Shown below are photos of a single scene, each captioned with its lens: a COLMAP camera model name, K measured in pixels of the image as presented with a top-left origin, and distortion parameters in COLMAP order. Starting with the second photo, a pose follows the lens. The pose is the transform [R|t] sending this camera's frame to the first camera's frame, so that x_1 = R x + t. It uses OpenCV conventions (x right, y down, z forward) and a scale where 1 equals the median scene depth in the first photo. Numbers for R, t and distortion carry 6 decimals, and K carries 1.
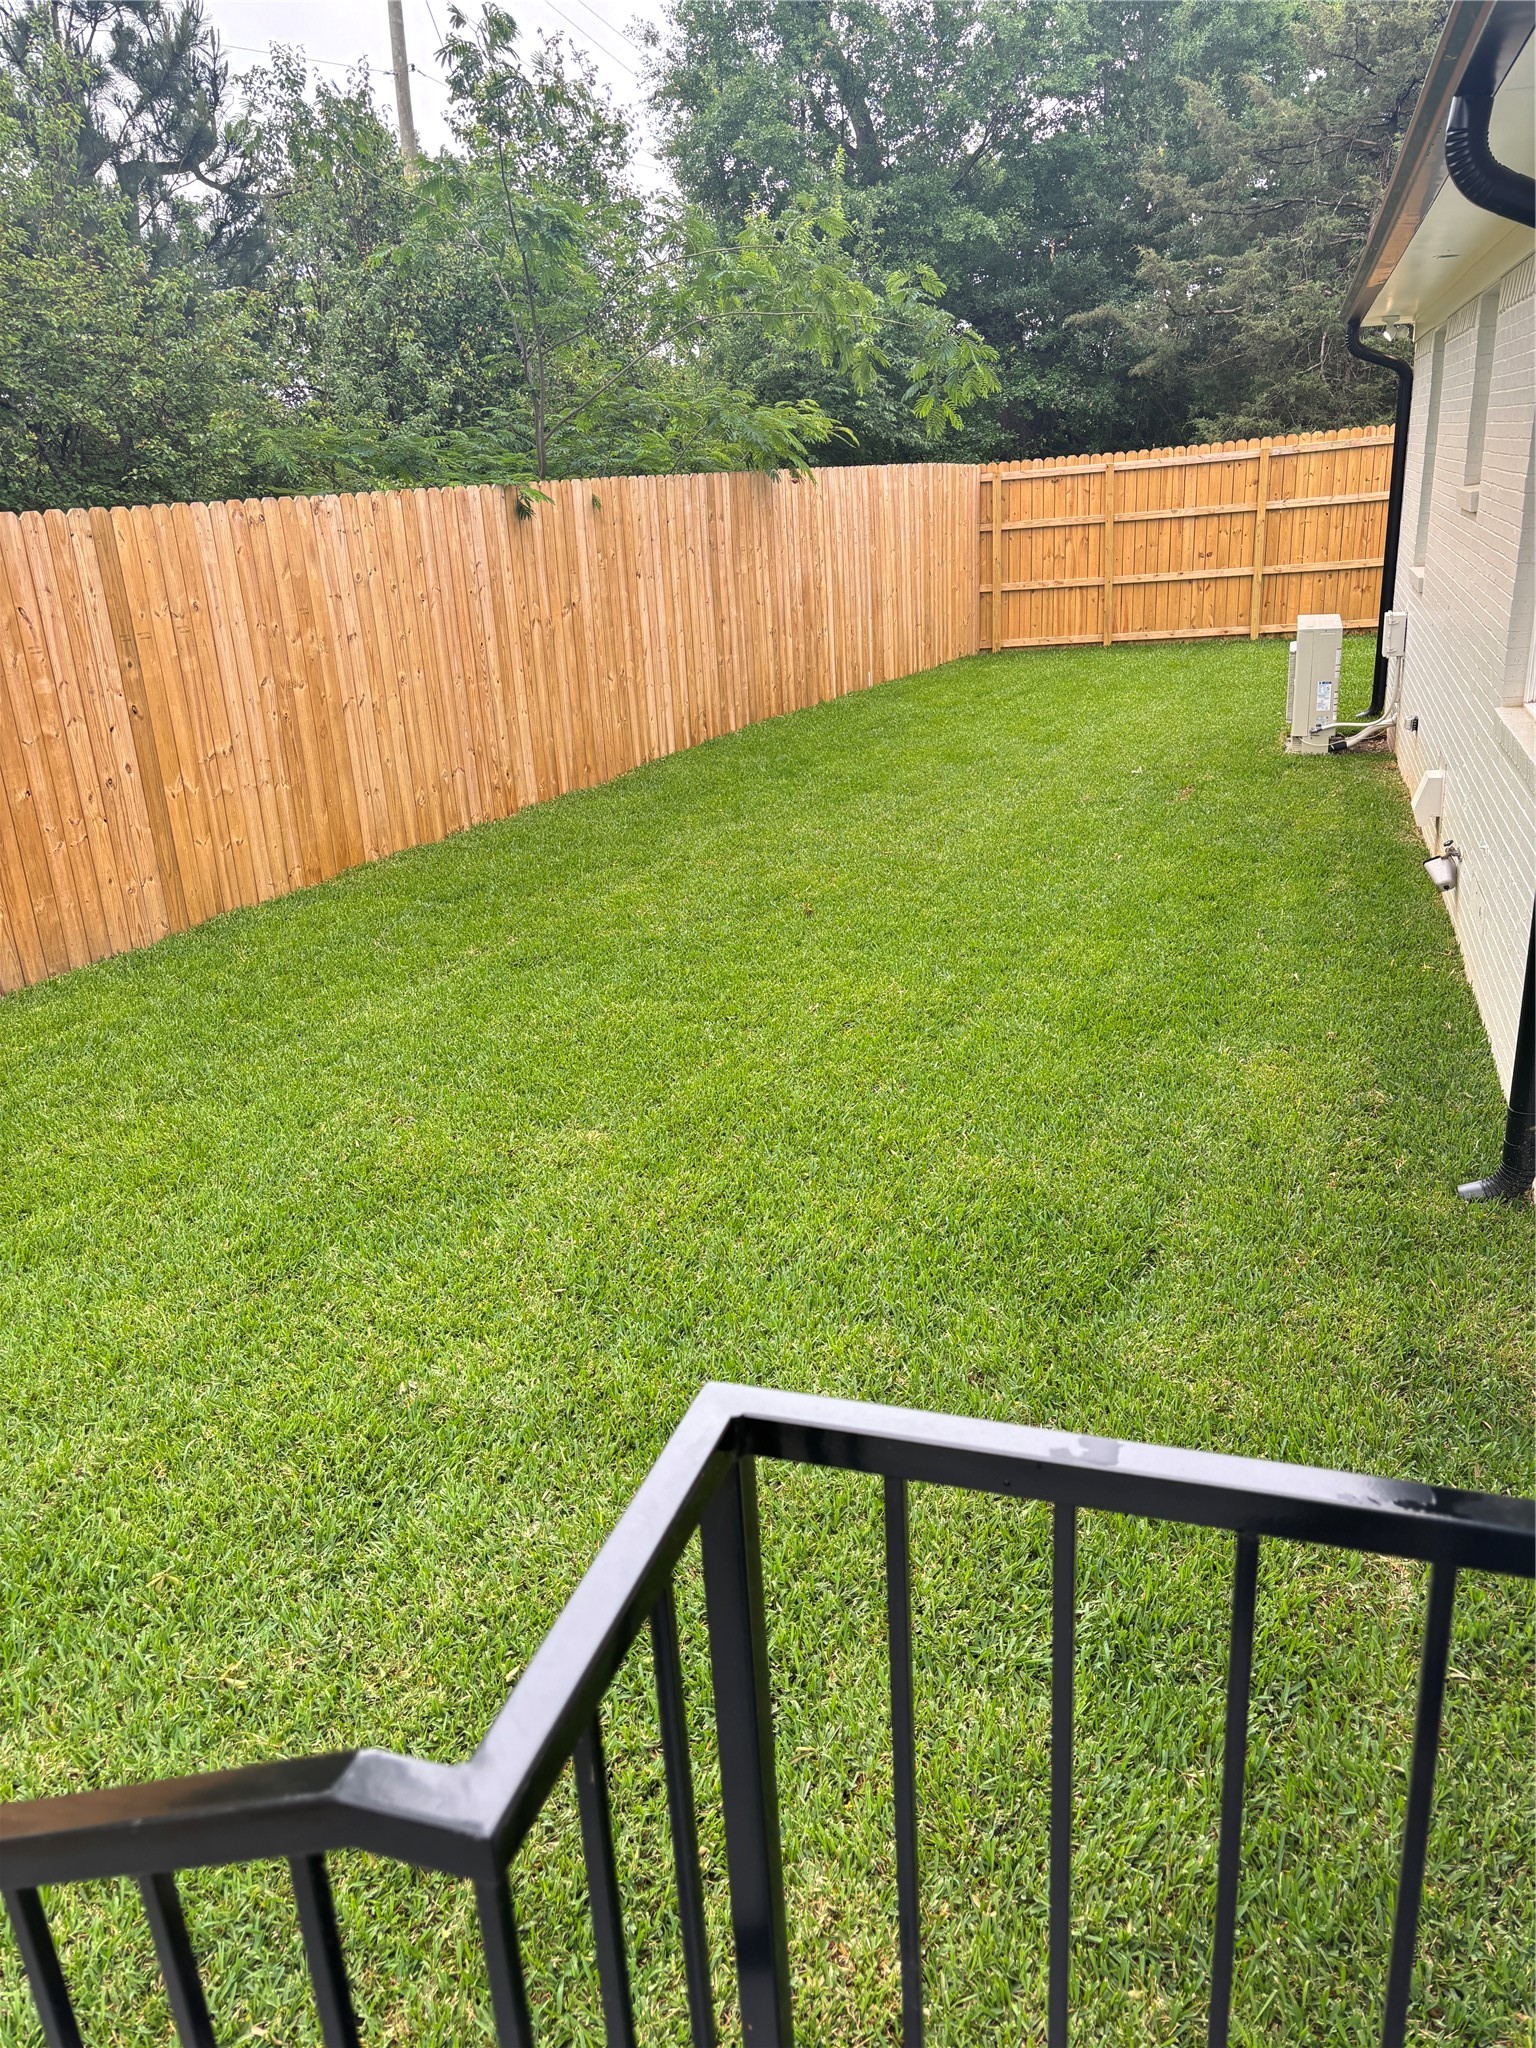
lens RADIAL K [[1539.3, 0, 776.2], [0, 1539.3, 1036.6], [0, 0, 1]] dist [0.004648, 0.005722]
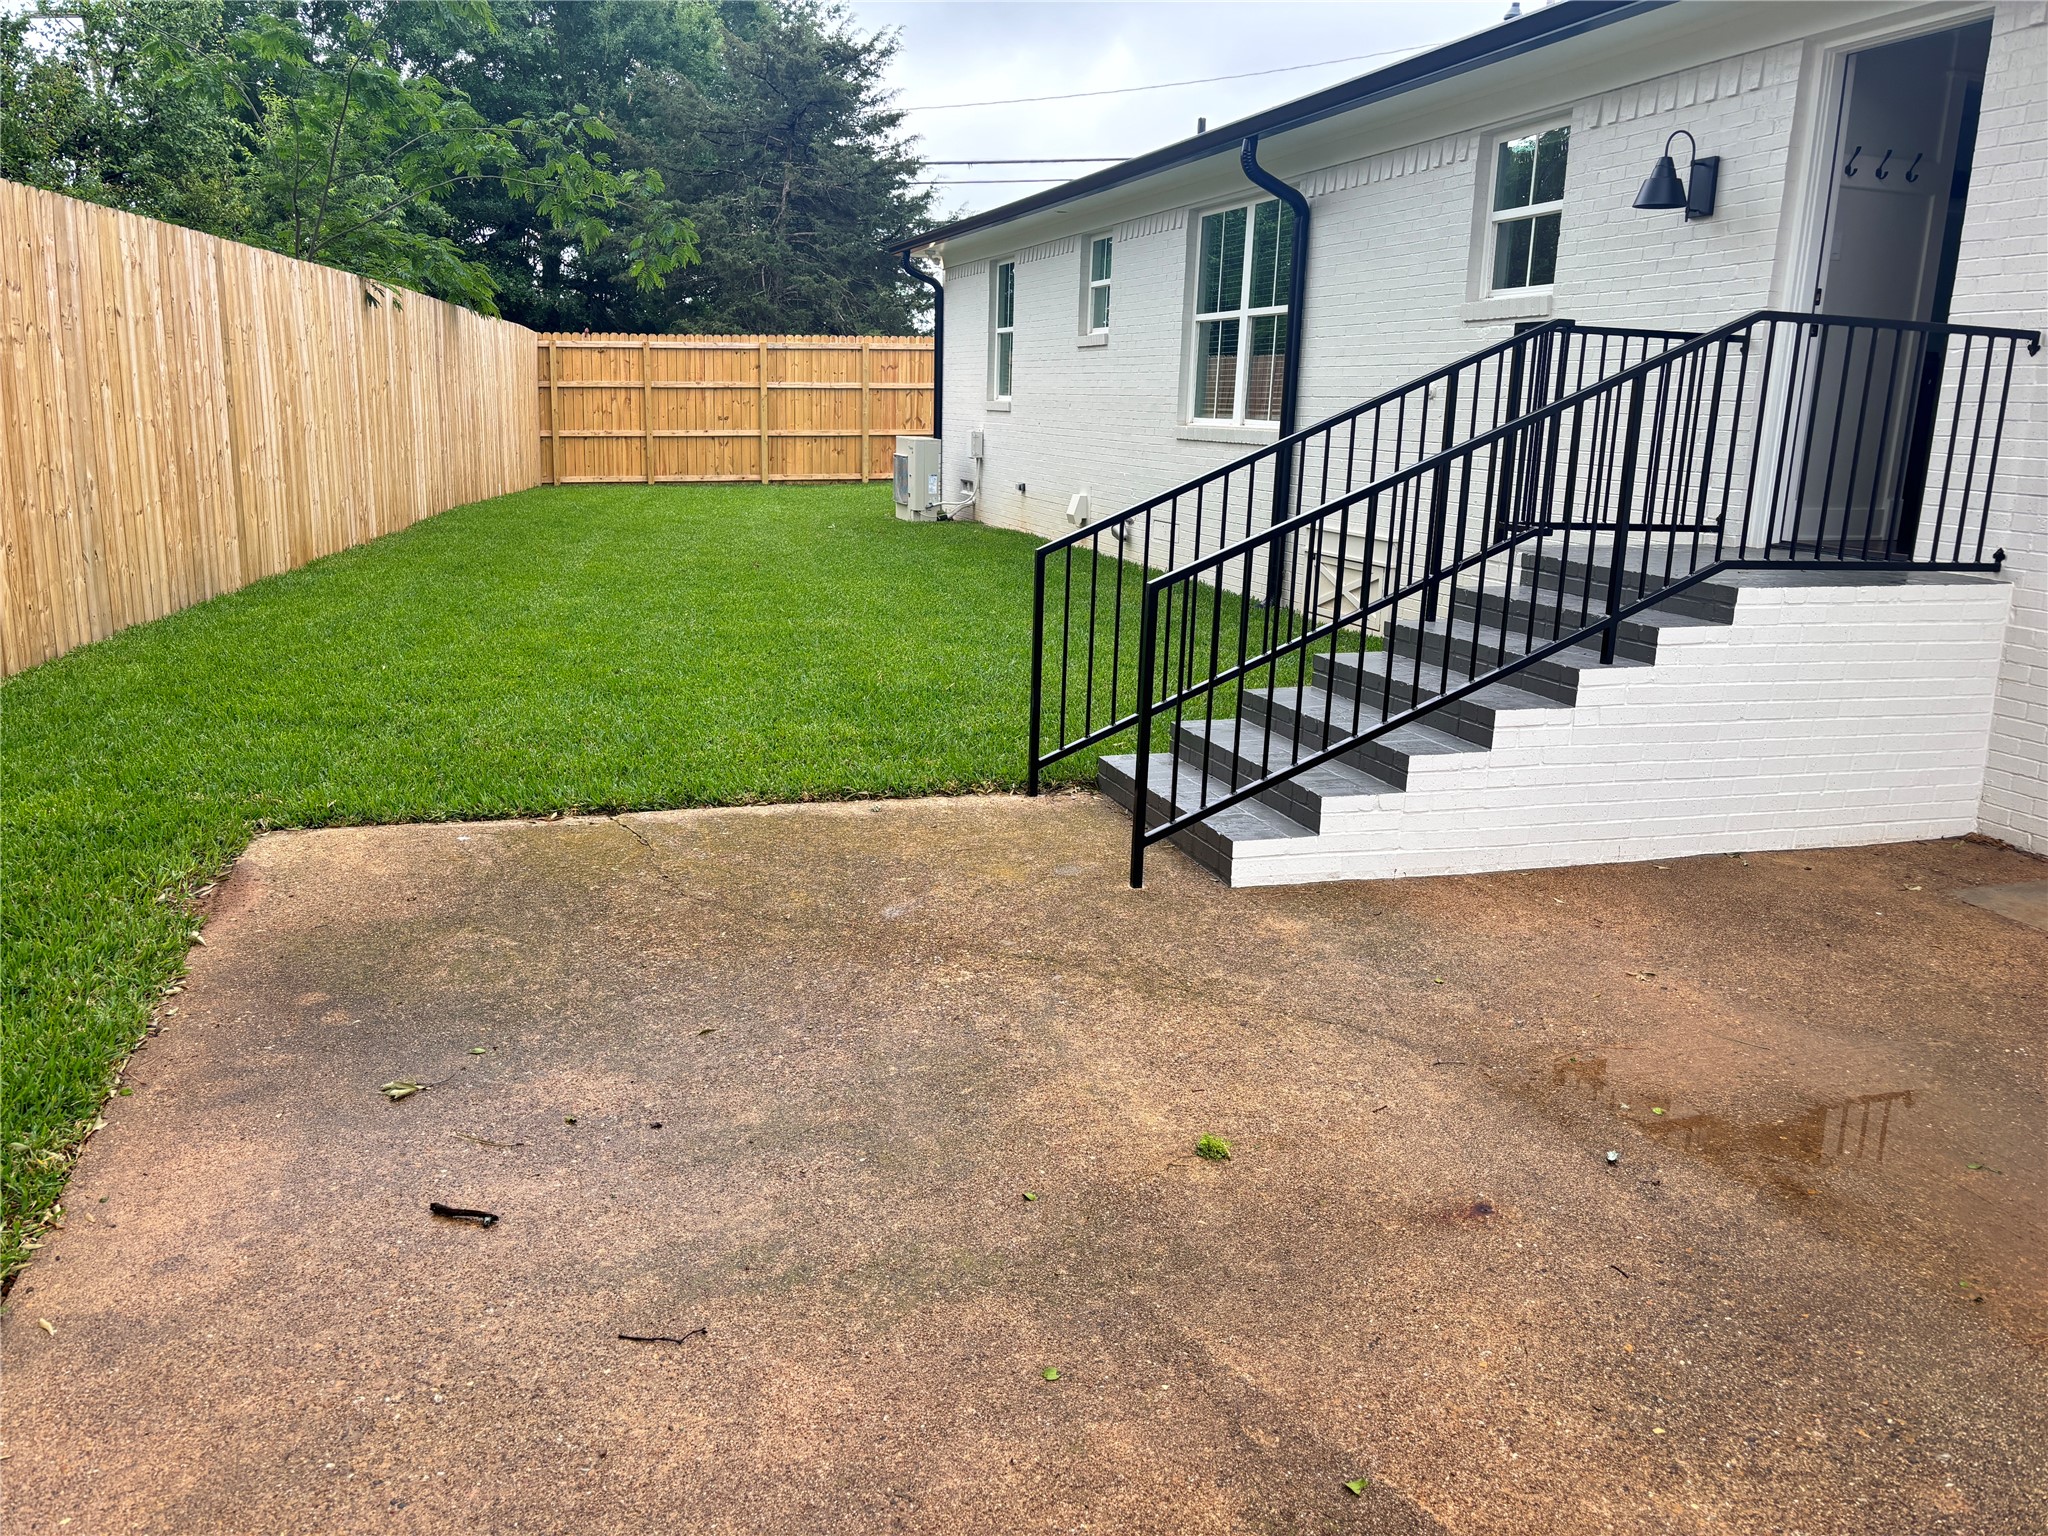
lens RADIAL K [[1539.3, 0, 1020.7], [0, 1539.3, 759.2], [0, 0, 1]] dist [0.004648, 0.005722]
pose [[0.811305, -0.051510, 0.582350, -0.285185], [0.128746, 0.987398, -0.092027, 0.119647], [-0.570271, 0.149637, 0.807713, -0.139955]]
